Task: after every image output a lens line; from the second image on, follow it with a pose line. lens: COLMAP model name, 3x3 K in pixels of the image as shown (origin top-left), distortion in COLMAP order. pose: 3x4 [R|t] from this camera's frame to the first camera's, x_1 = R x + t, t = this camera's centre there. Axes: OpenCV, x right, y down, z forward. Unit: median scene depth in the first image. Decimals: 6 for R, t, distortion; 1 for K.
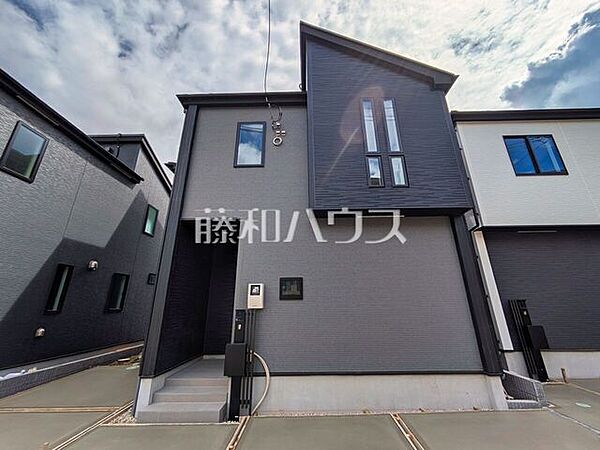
lens RADIAL K [[237.4, 0, 299.2], [0, 237.4, 224.5], [0, 0, 1]] dist [0.000716, 0.000354]
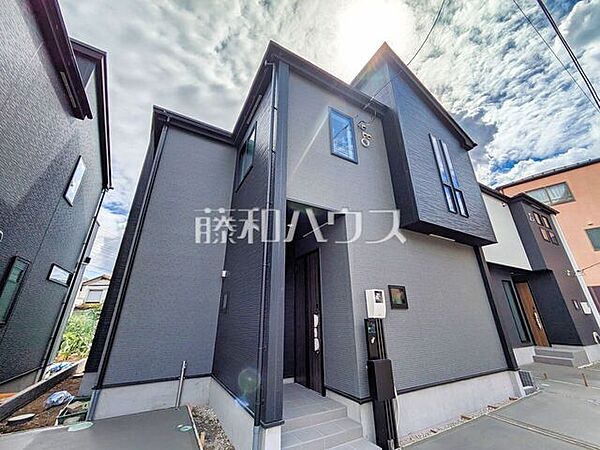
lens RADIAL K [[237.4, 0, 301.2], [0, 237.4, 224.2], [0, 0, 1]] dist [0.000716, 0.000354]
pose [[0.857169, 0.190435, 0.478535, -0.846036], [-0.159350, 0.981601, -0.105199, 0.139546], [-0.489764, 0.013919, 0.871744, 0.342634]]
